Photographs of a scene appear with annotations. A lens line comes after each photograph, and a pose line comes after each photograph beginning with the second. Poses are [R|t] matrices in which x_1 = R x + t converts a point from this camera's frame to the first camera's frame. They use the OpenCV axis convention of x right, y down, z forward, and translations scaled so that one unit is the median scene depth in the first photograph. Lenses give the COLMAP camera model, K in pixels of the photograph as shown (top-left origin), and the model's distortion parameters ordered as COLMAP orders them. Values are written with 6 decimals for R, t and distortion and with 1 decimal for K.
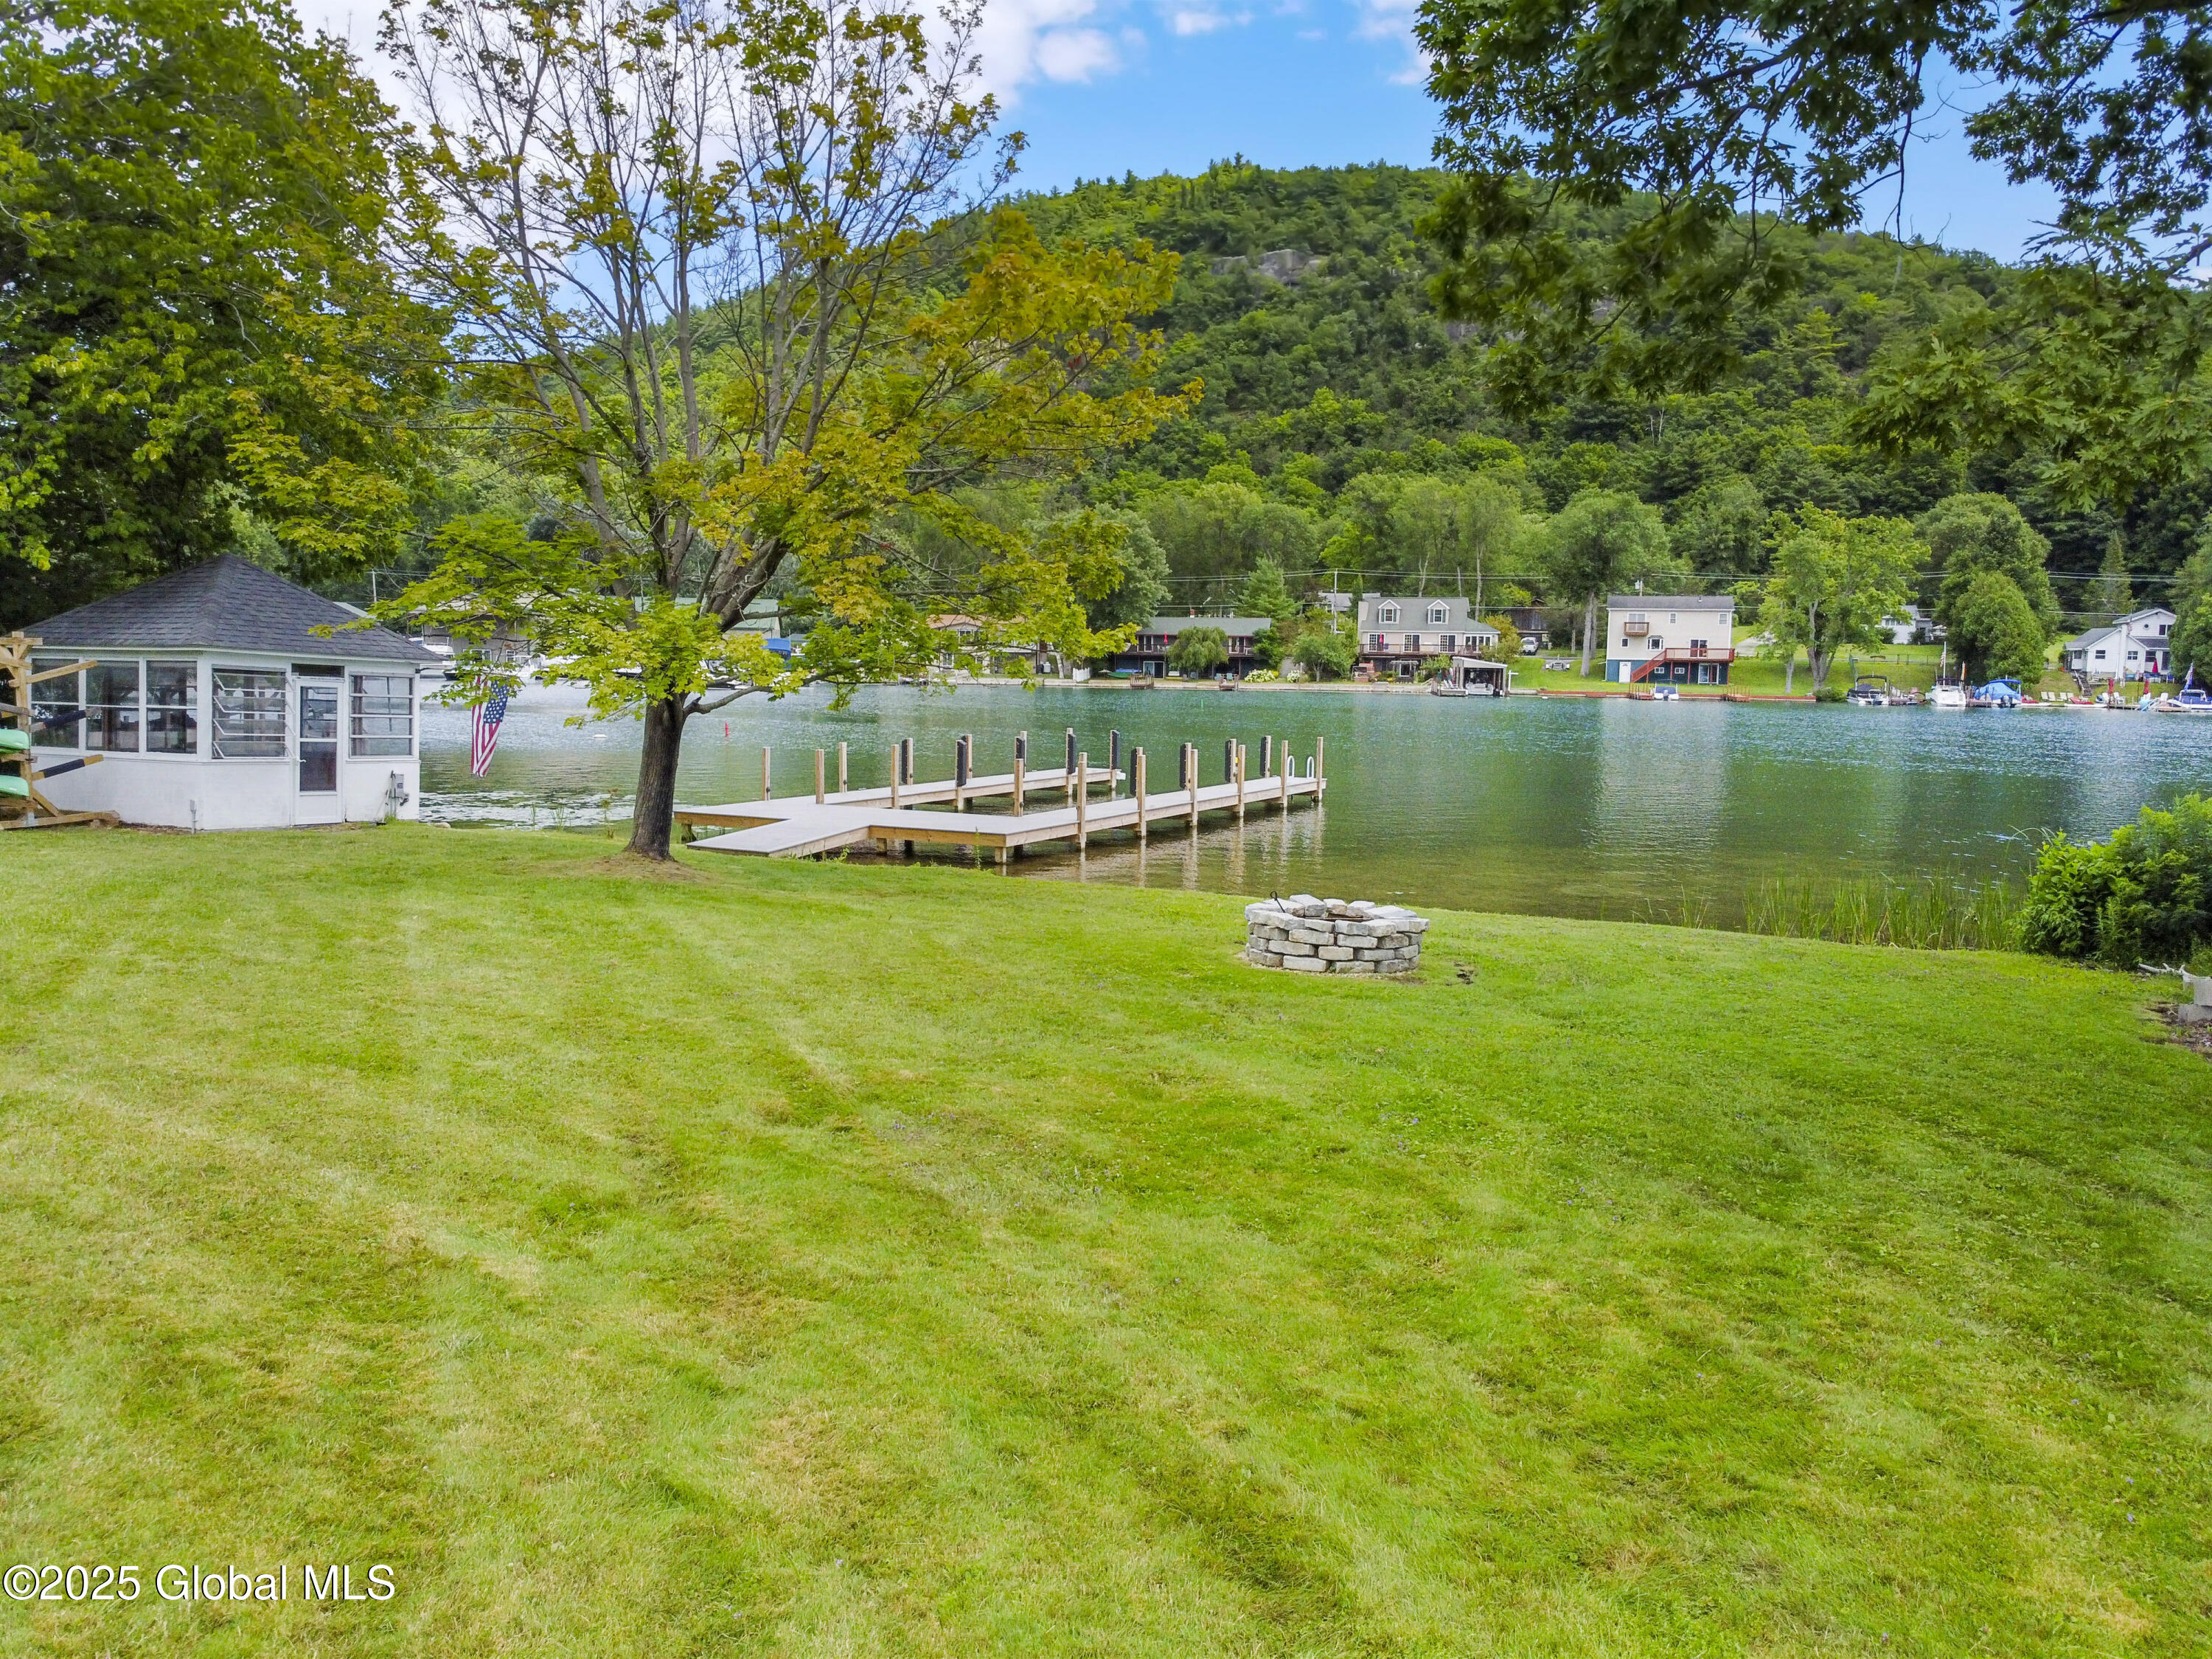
lens RADIAL K [[1653.6, 0, 1106.0], [0, 1653.6, 829.5], [0, 0, 1]] dist [-0.015067, -0.000547]
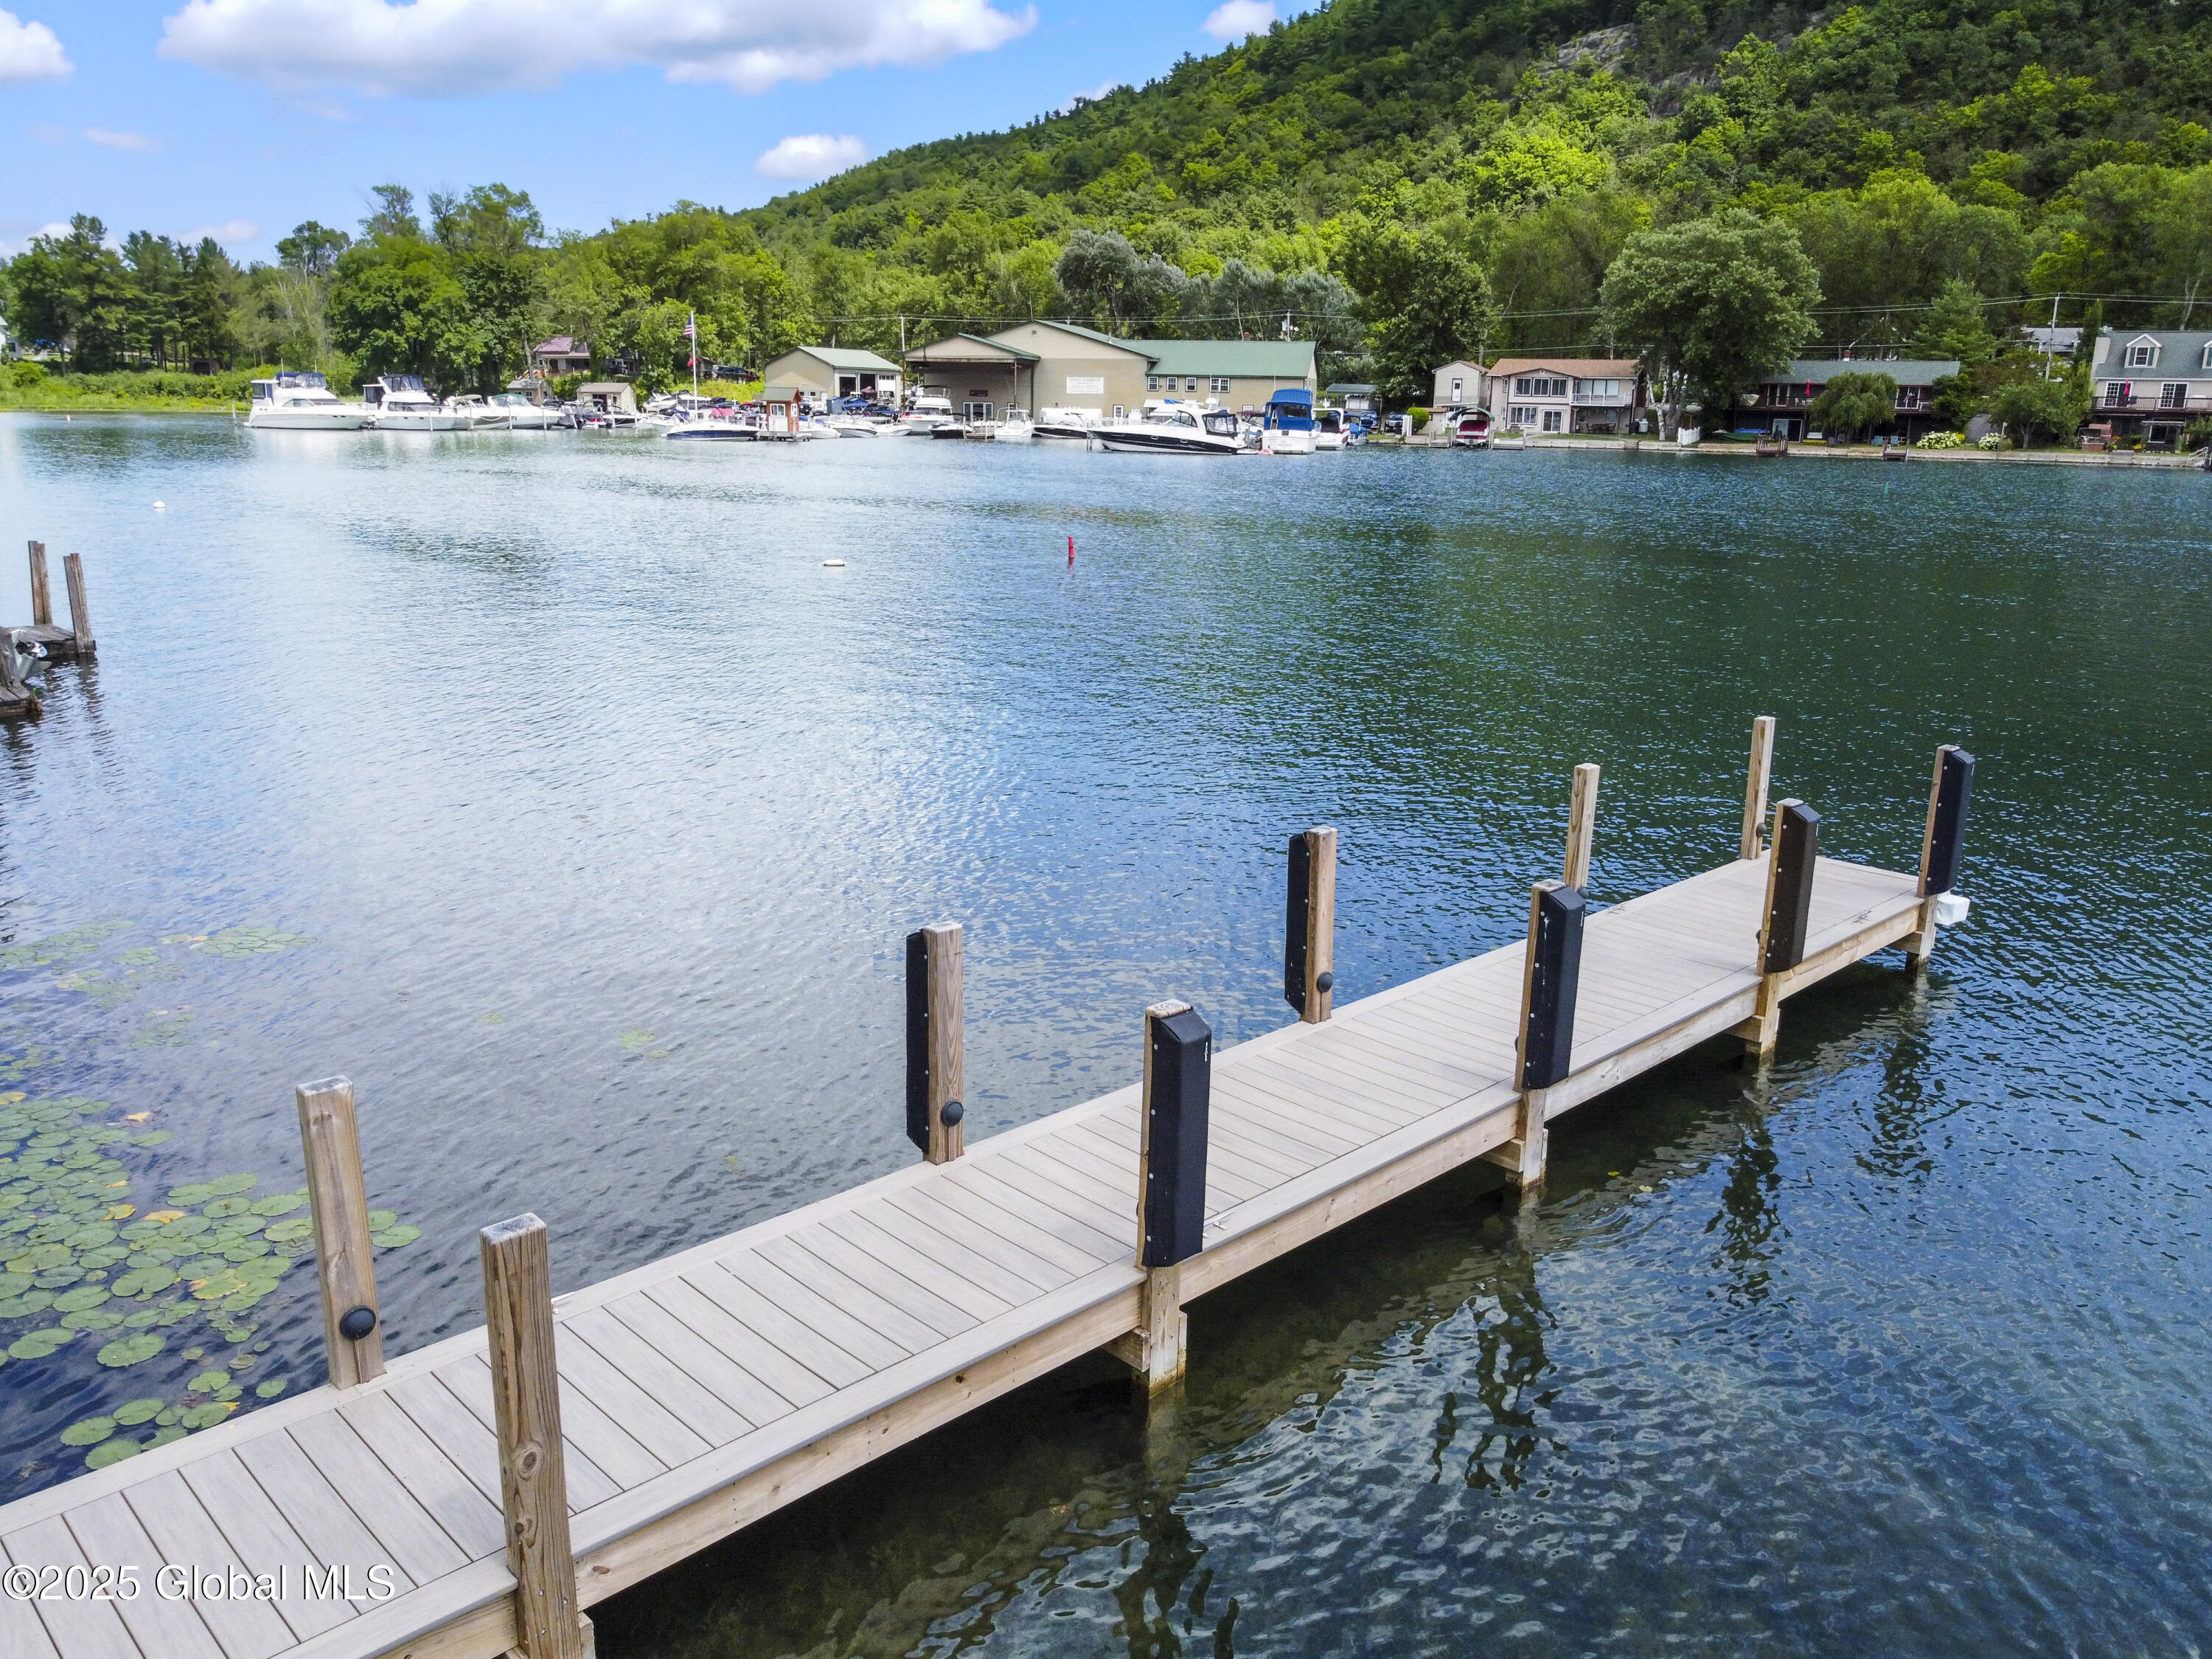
lens RADIAL K [[1653.6, 0, 1106.0], [0, 1653.6, 829.5], [0, 0, 1]] dist [-0.015067, -0.000547]
pose [[0.942769, 0.083157, -0.322911, -0.006668], [-0.035330, 0.987864, 0.151248, -0.016051], [0.331570, -0.131184, 0.934266, 0.137789]]
